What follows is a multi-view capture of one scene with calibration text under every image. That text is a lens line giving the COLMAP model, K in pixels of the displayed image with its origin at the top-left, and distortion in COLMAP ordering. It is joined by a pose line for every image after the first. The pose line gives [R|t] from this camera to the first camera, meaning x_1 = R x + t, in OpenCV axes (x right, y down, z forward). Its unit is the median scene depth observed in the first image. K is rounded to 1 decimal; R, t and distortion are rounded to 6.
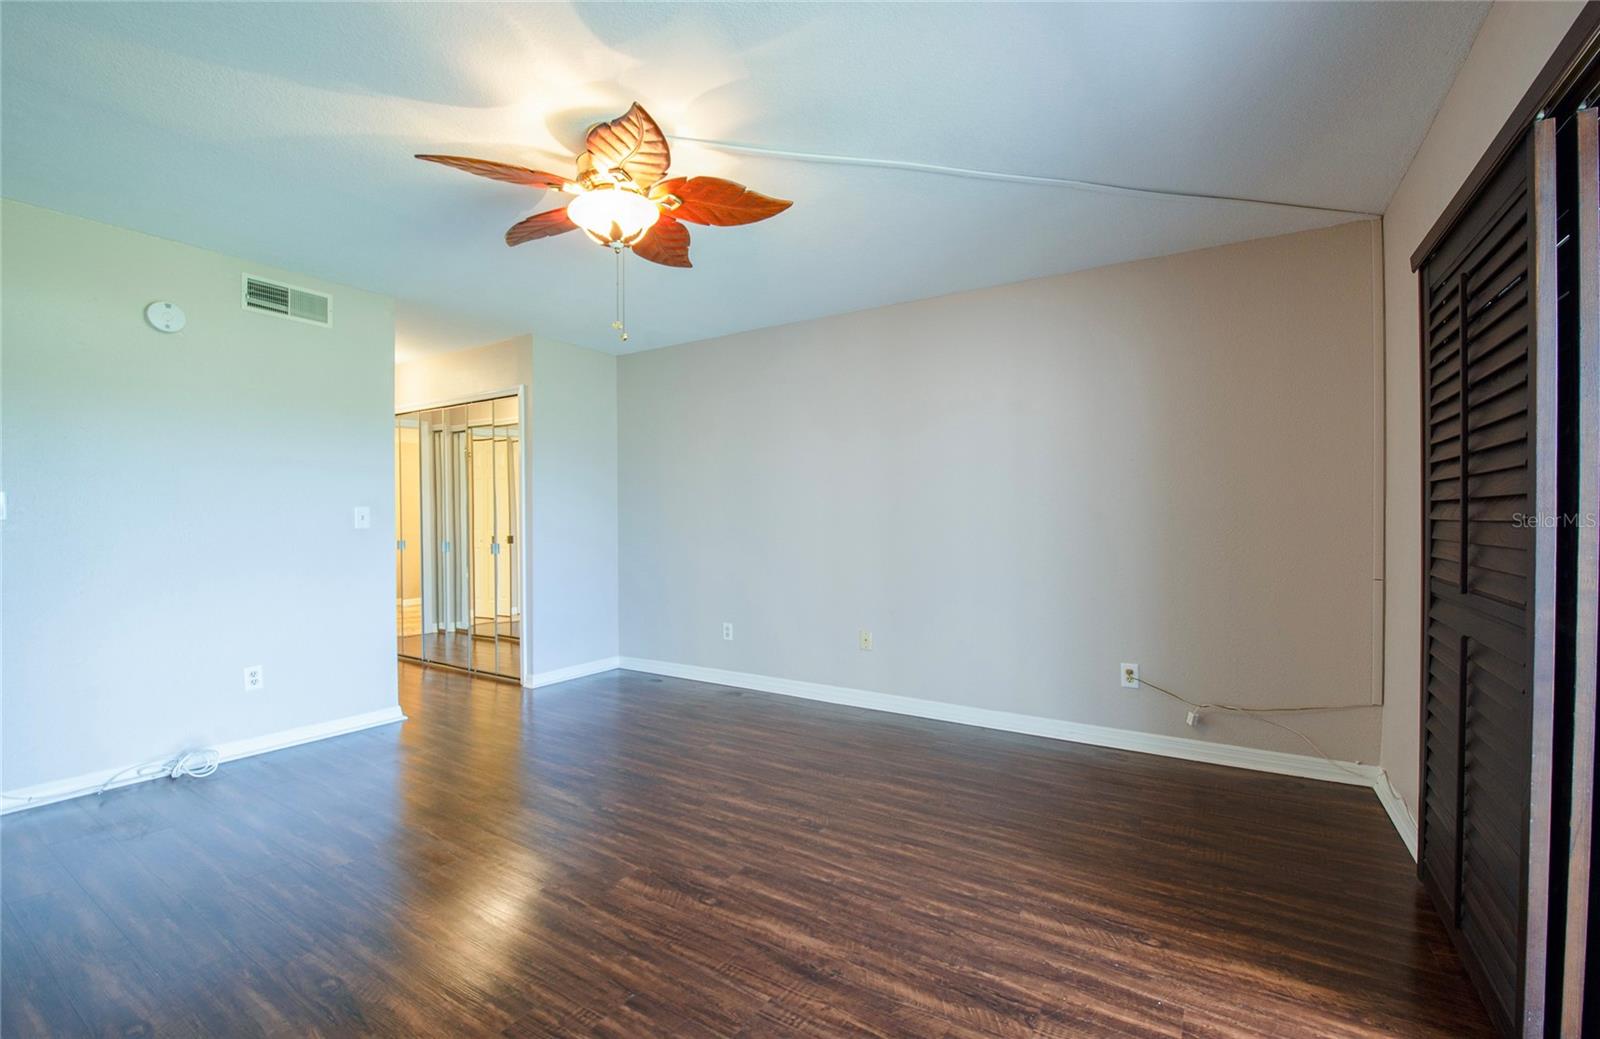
lens RADIAL K [[687.0, 0, 821.3], [0, 687.0, 520.0], [0, 0, 1]] dist [-0.014848, -0.000745]
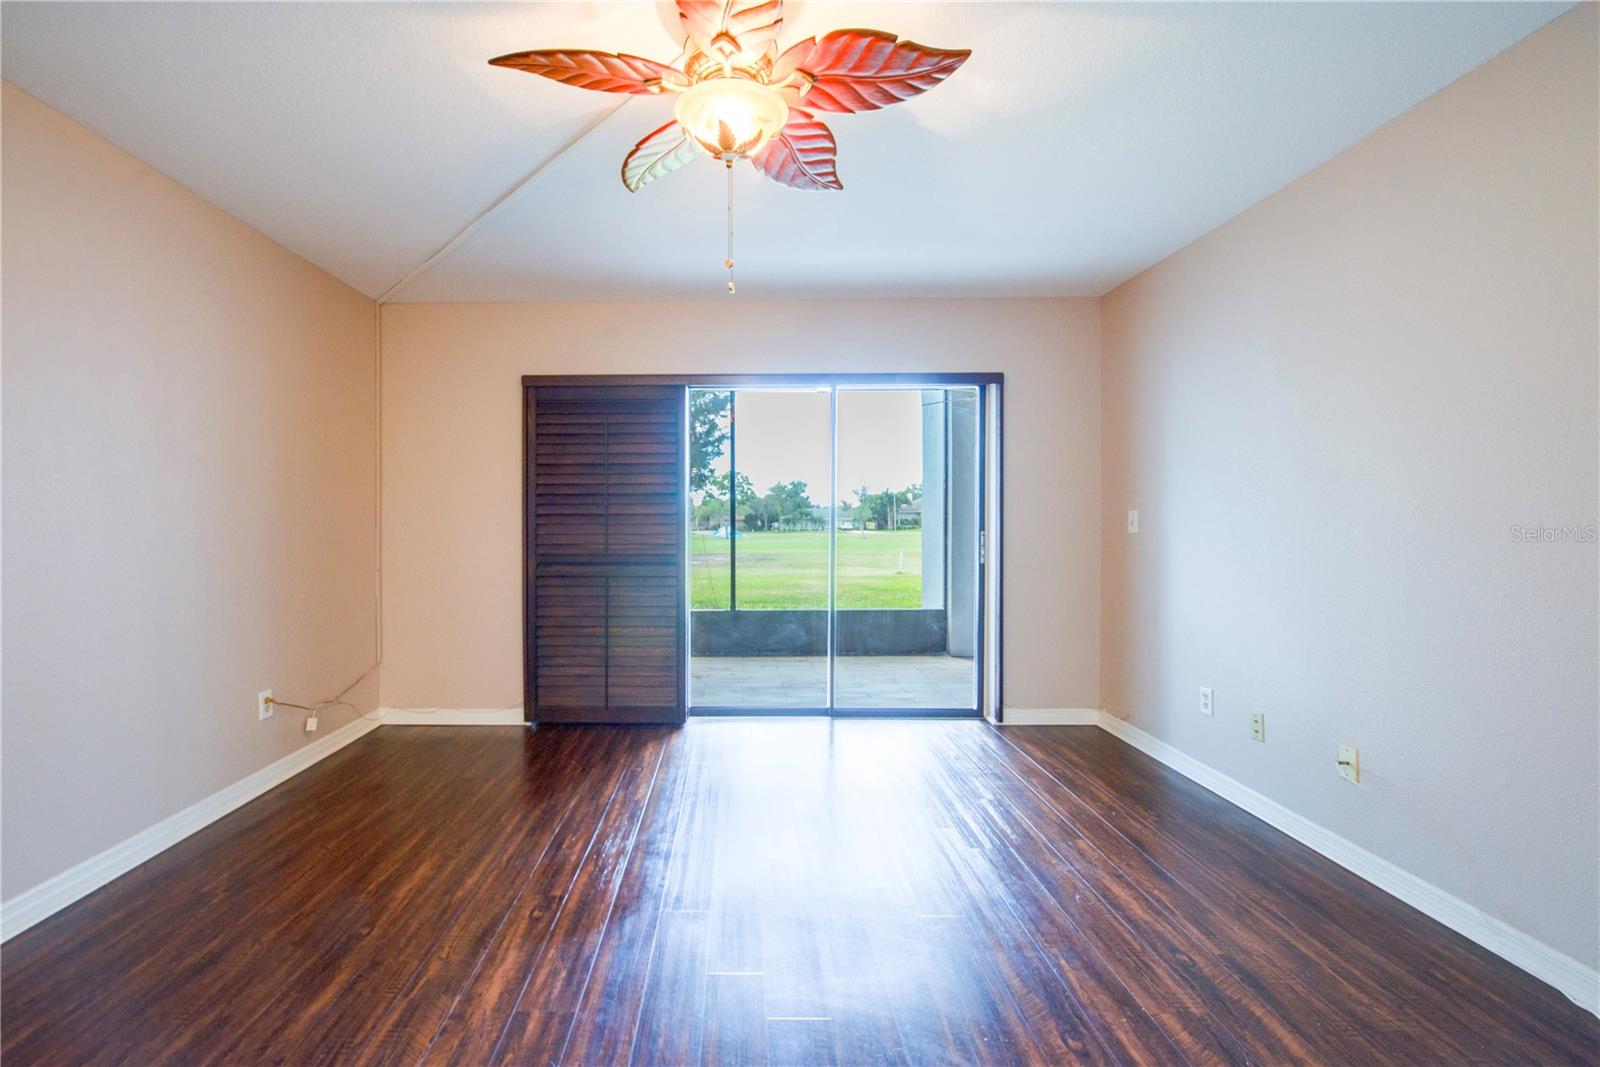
lens RADIAL K [[697.3, 0, 733.0], [0, 697.3, 523.2], [0, 0, 1]] dist [-0.019207, -0.000558]
pose [[-0.503402, -0.000952, 0.864052, -0.817498], [0.017837, 0.999775, 0.011493, -0.009622], [-0.863868, 0.021198, -0.503272, 1.193684]]
